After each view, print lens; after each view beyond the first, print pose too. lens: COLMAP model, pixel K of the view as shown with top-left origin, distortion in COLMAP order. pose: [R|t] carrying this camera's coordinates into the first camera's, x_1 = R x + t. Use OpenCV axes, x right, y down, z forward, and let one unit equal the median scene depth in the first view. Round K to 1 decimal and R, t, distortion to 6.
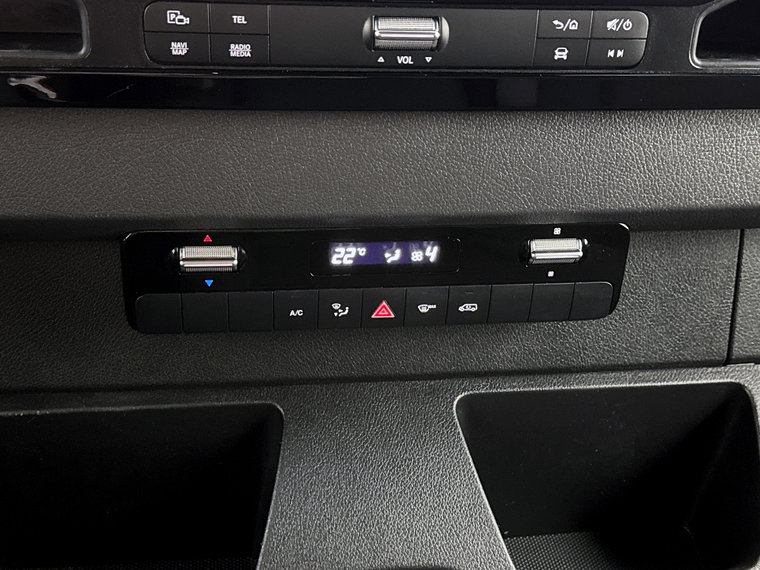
lens RADIAL K [[994.1, 0, 380.0], [0, 994.1, 285.0], [0, 0, 1]] dist [0.186362, -0.470831]
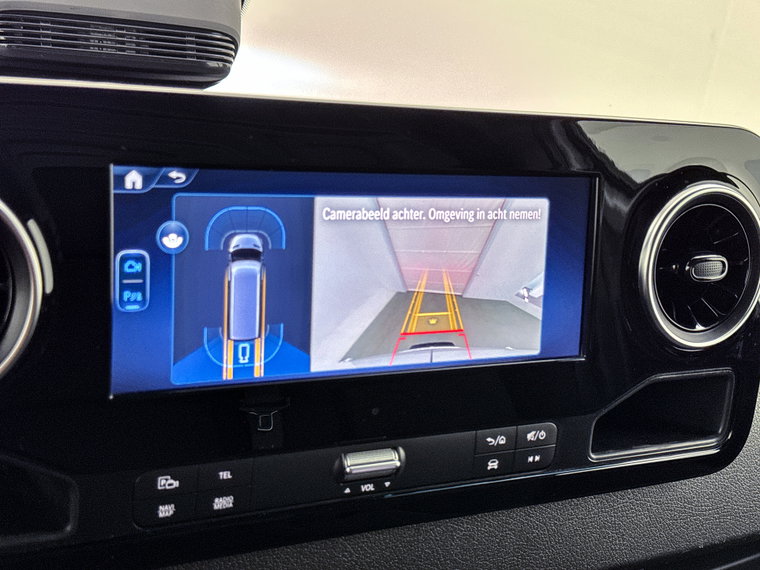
lens RADIAL K [[1069.5, 0, 380.0], [0, 1069.5, 285.0], [0, 0, 1]] dist [0.206379, -0.531676]
pose [[0.936107, -0.041972, 0.349203, -0.343859], [0.108197, 0.979073, -0.172363, -0.230313], [-0.334661, 0.199133, 0.921058, -0.098701]]
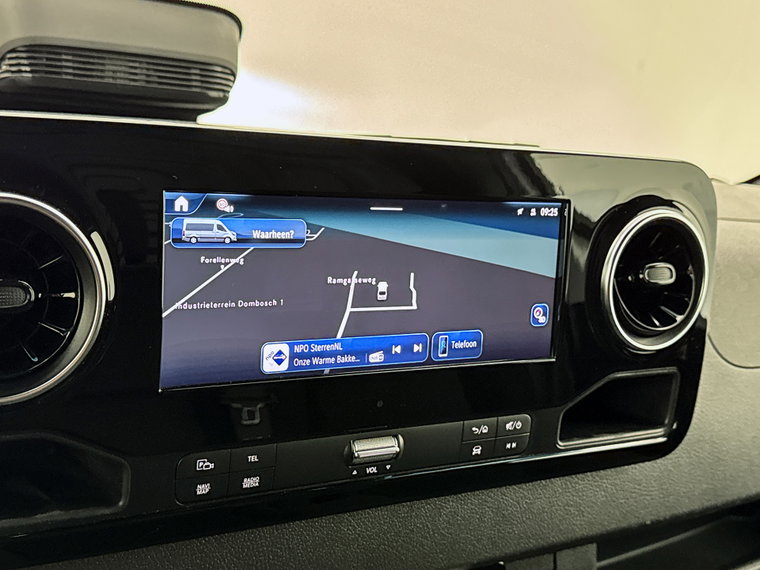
lens RADIAL K [[994.1, 0, 380.0], [0, 994.1, 285.0], [0, 0, 1]] dist [0.186362, -0.470831]
pose [[0.918387, -0.032677, 0.394332, -0.431207], [0.108900, 0.978971, -0.172501, -0.227643], [-0.380403, 0.201365, 0.902633, -0.155269]]
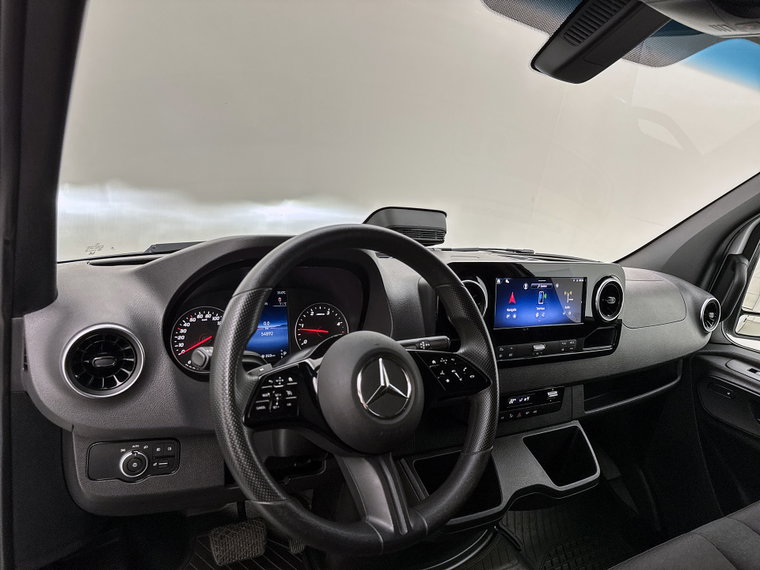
lens RADIAL K [[528.5, 0, 380.0], [0, 528.5, 285.0], [0, 0, 1]] dist [0.033888, -0.100178]
pose [[0.924415, -0.027863, 0.380370, -1.449827], [0.119742, 0.968101, -0.220095, -0.084724], [-0.362104, 0.249006, 0.898263, -0.888216]]
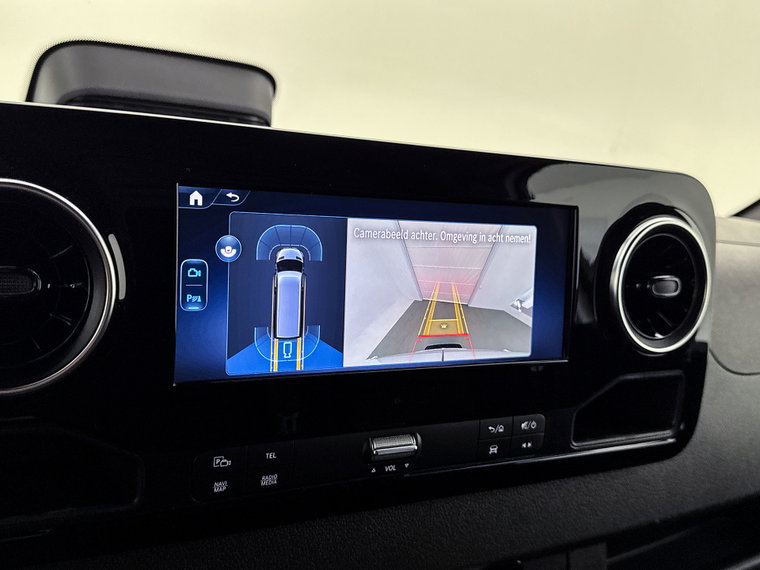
lens RADIAL K [[802.4, 0, 380.0], [0, 802.4, 285.0], [0, 0, 1]] dist [0.179872, -0.491797]
pose [[0.929050, -0.022063, 0.369297, -0.344826], [0.115924, 0.965310, -0.233963, -0.204833], [-0.351324, 0.260174, 0.899378, 0.037325]]
